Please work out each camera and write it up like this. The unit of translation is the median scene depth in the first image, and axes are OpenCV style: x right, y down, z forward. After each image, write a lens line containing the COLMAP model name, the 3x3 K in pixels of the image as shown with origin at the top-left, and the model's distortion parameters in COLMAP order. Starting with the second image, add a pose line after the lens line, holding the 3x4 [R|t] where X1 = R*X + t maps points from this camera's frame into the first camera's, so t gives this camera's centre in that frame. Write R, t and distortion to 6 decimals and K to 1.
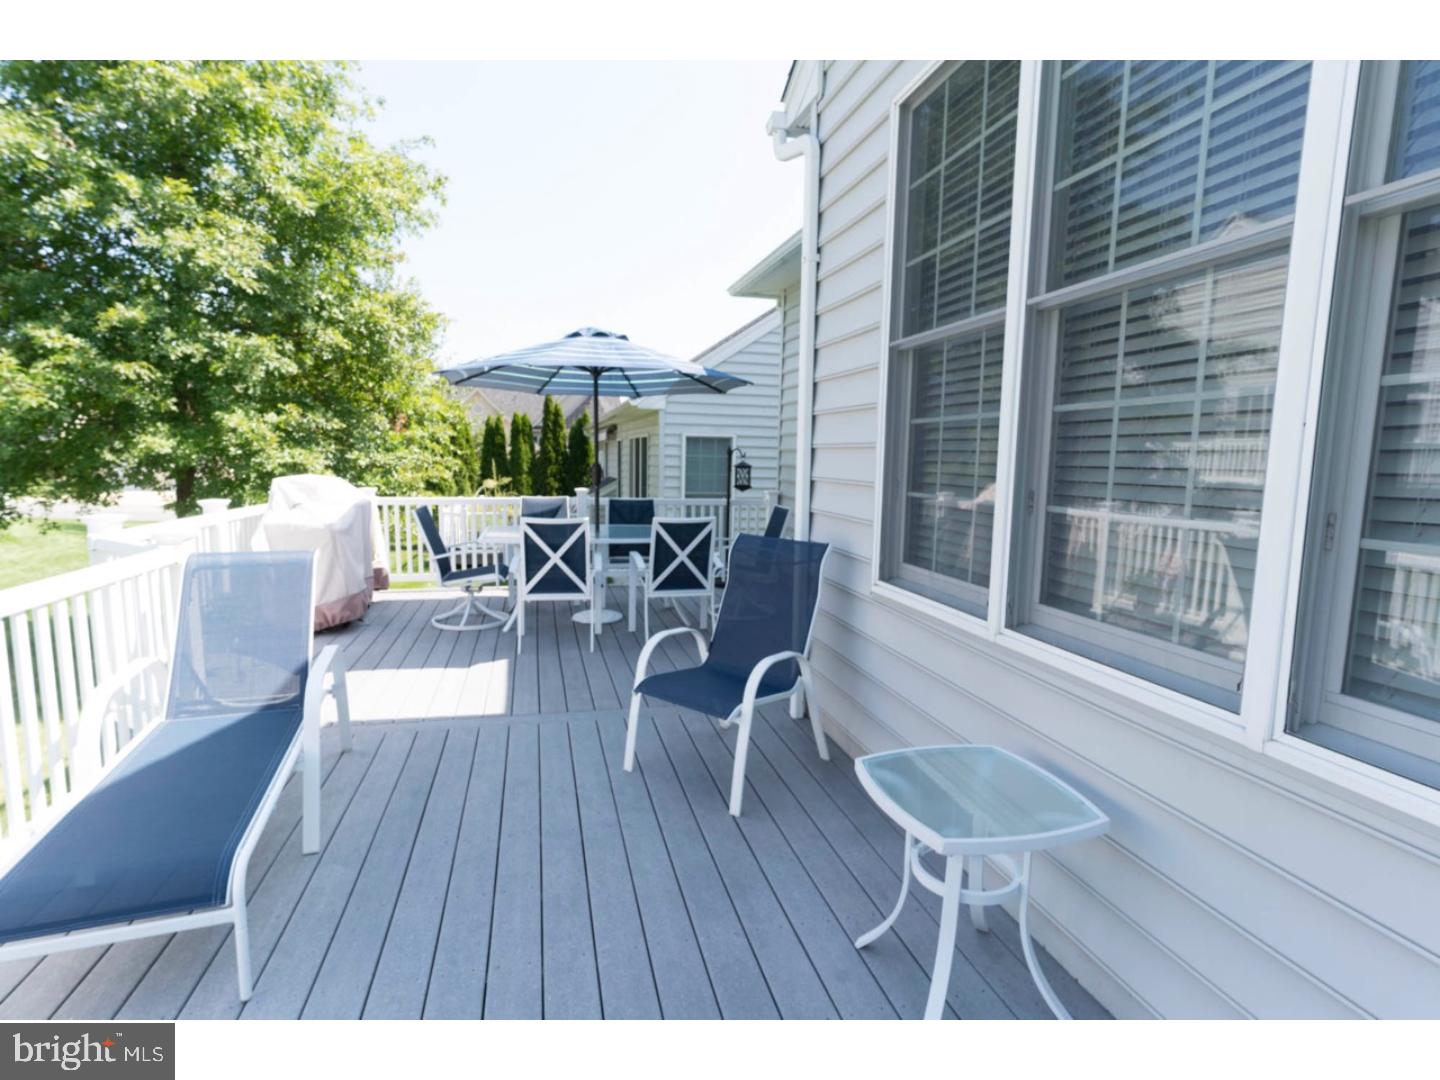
lens RADIAL K [[728.0, 0, 716.9], [0, 728.0, 543.5], [0, 0, 1]] dist [0.001666, 0.001211]
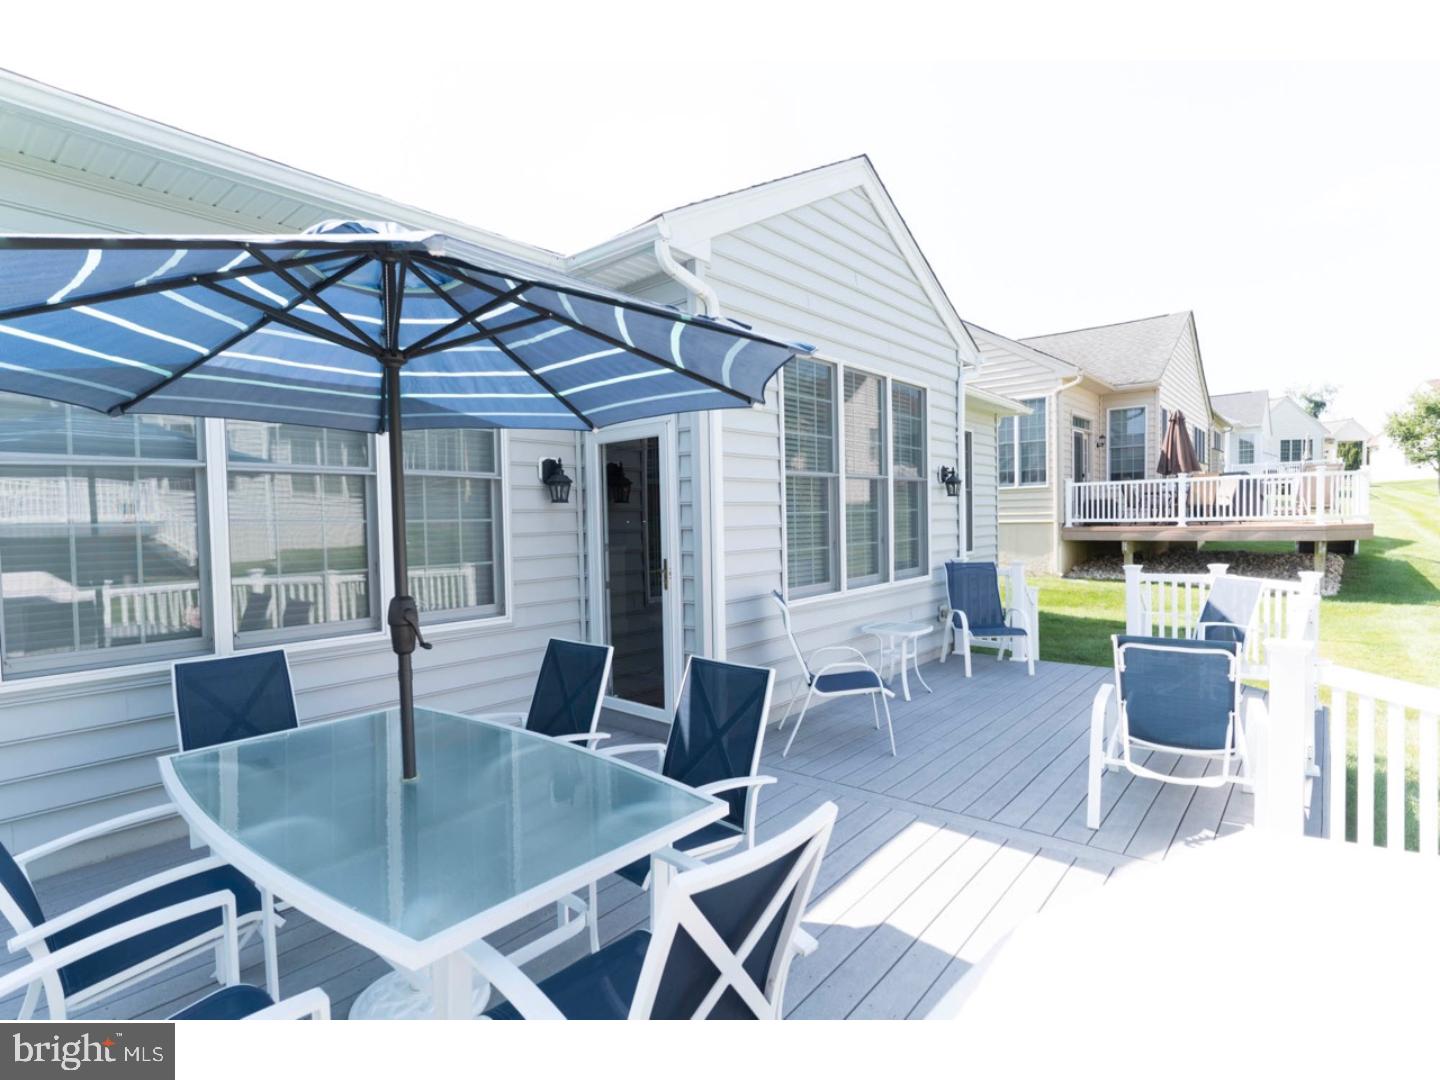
lens RADIAL K [[728.0, 0, 717.7], [0, 728.0, 539.5], [0, 0, 1]] dist [0.001666, 0.001211]
pose [[-0.592964, -0.022407, 0.804917, -1.100191], [0.114536, 0.987102, 0.111855, -0.313402], [-0.797042, 0.158518, -0.582749, 2.133568]]
